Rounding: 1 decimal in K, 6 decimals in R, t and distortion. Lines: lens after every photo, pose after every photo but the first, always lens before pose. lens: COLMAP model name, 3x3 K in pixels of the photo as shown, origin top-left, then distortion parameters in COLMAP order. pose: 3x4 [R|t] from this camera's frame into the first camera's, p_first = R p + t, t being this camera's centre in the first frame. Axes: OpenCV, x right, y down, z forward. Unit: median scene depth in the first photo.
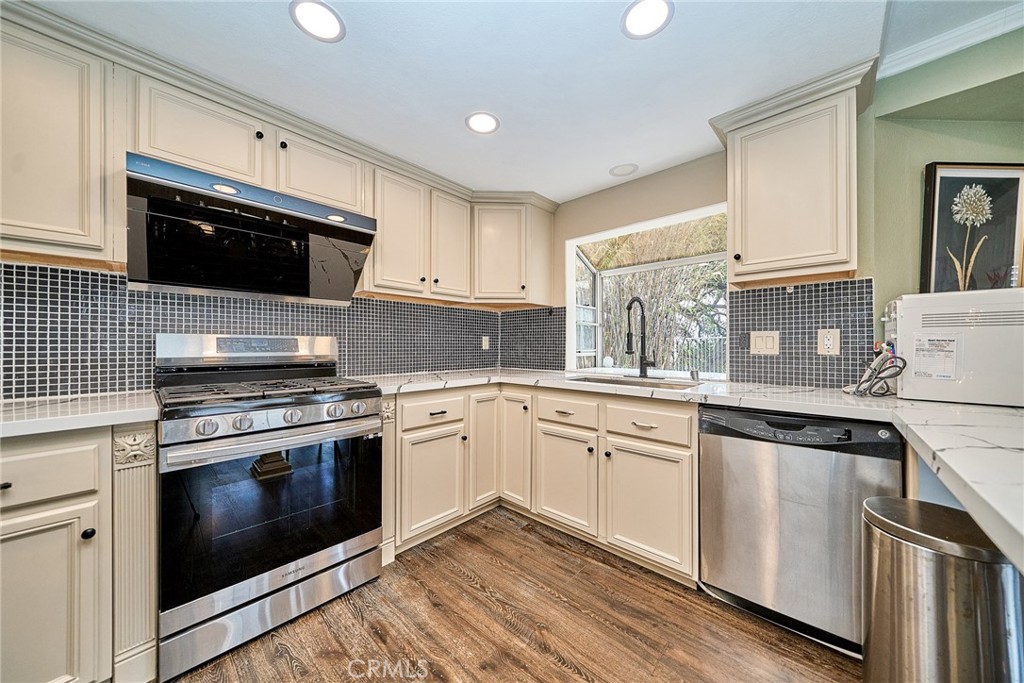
lens RADIAL K [[348.9, 0, 509.5], [0, 348.9, 345.0], [0, 0, 1]] dist [-0.000767, -0.000654]
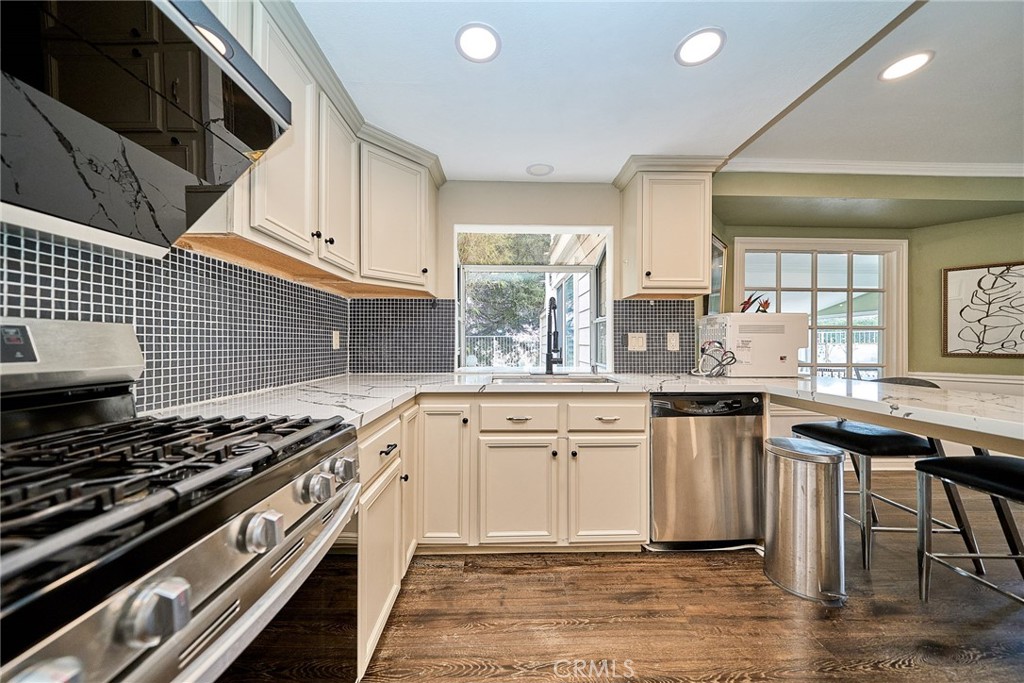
lens RADIAL K [[348.9, 0, 509.4], [0, 348.9, 343.5], [0, 0, 1]] dist [-0.000767, -0.000654]
pose [[0.714892, 0.000323, 0.699235, -0.516842], [-0.001939, 0.999997, 0.001521, -0.001297], [-0.699232, -0.002443, 0.714890, 0.401561]]
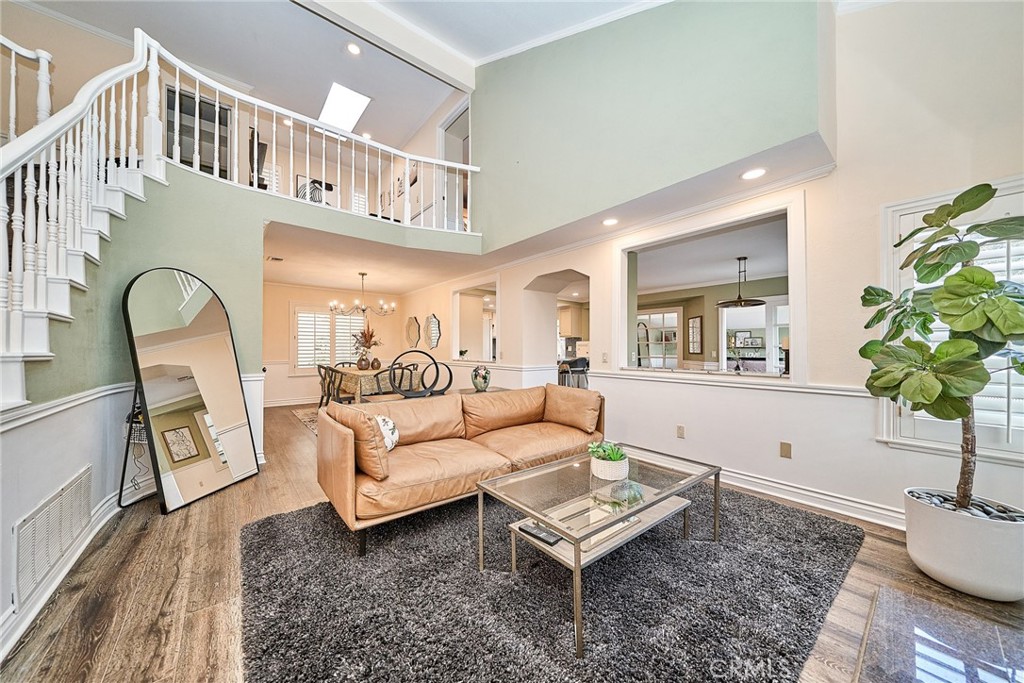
lens RADIAL K [[348.9, 0, 505.6], [0, 348.9, 348.8], [0, 0, 1]] dist [-0.000767, -0.000654]
pose [[0.987874, 0.000002, -0.155255, 0.595521], [0.000290, 0.999998, 0.001858, -0.015160], [0.155255, -0.001881, 0.987873, -4.038676]]
